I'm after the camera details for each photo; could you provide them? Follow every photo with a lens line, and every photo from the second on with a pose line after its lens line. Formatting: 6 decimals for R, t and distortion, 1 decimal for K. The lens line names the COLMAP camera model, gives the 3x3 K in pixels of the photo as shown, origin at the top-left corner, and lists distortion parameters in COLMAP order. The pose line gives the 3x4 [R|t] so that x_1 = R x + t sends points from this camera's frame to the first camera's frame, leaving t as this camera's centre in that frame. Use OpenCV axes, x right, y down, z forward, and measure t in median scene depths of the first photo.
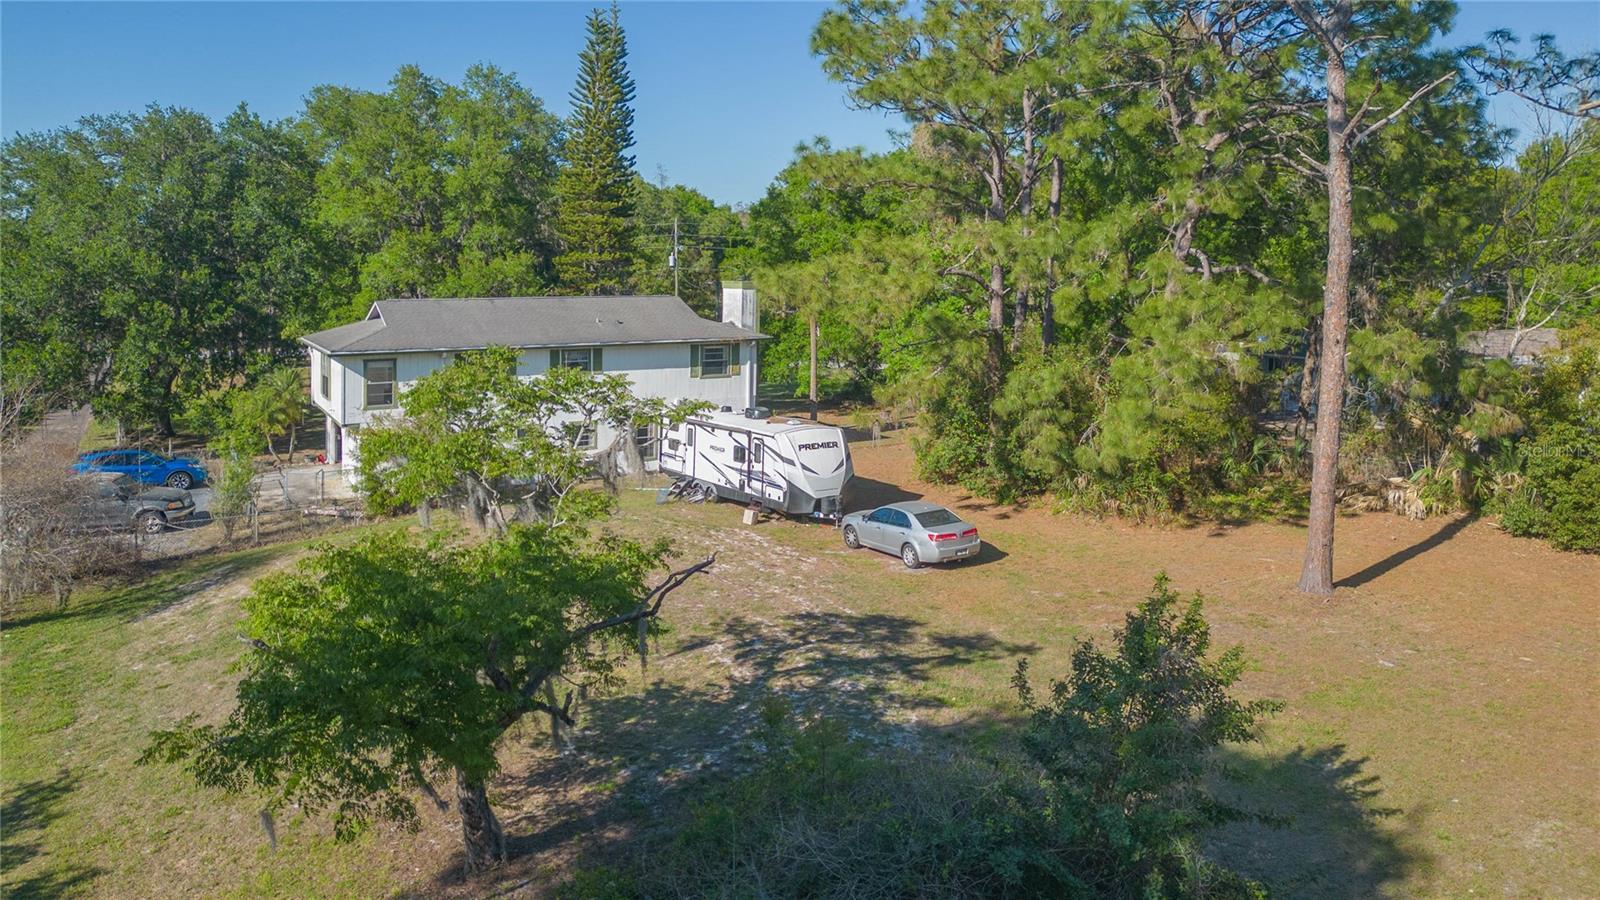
lens RADIAL K [[1119.6, 0, 811.2], [0, 1119.6, 449.1], [0, 0, 1]] dist [0.078784, -0.093634]
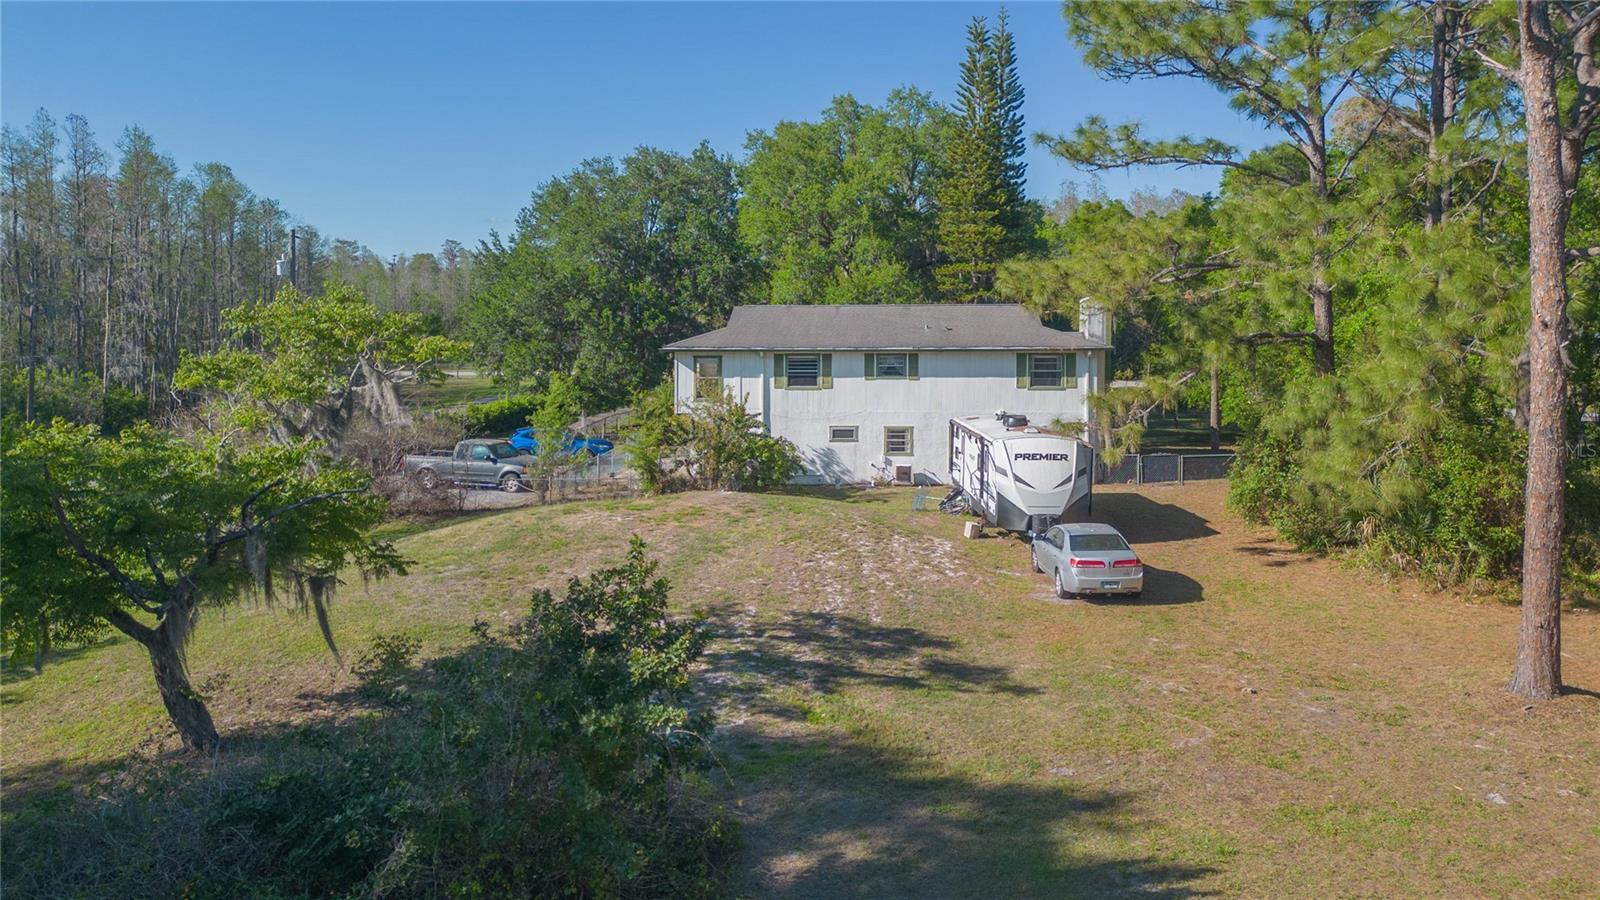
lens RADIAL K [[1119.6, 0, 811.2], [0, 1119.6, 449.1], [0, 0, 1]] dist [0.078784, -0.093634]
pose [[0.859982, 0.067498, -0.505841, 0.295743], [-0.083834, 0.996434, -0.009565, 0.014434], [0.503392, 0.050633, 0.862573, 0.128804]]
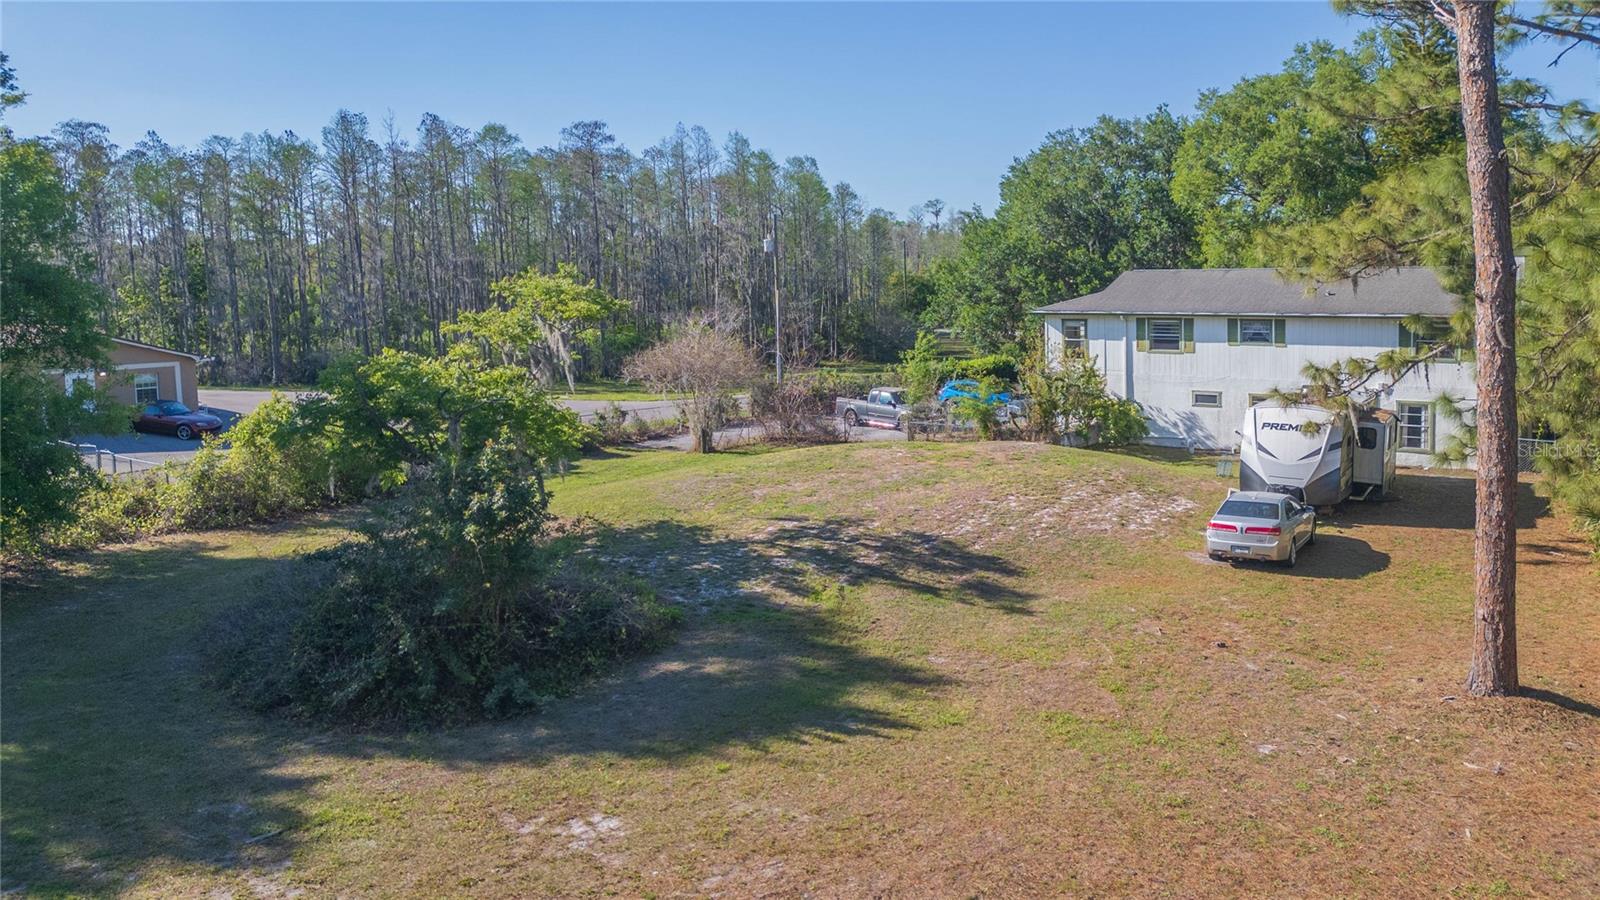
lens RADIAL K [[1057.4, 0, 803.1], [0, 1057.4, 544.8], [0, 0, 1]] dist [0.001384, -0.003001]
pose [[0.456065, 0.221712, -0.861887, 0.561534], [-0.134354, 0.974523, 0.179593, -0.010664], [0.879747, 0.033892, 0.474233, 0.258226]]
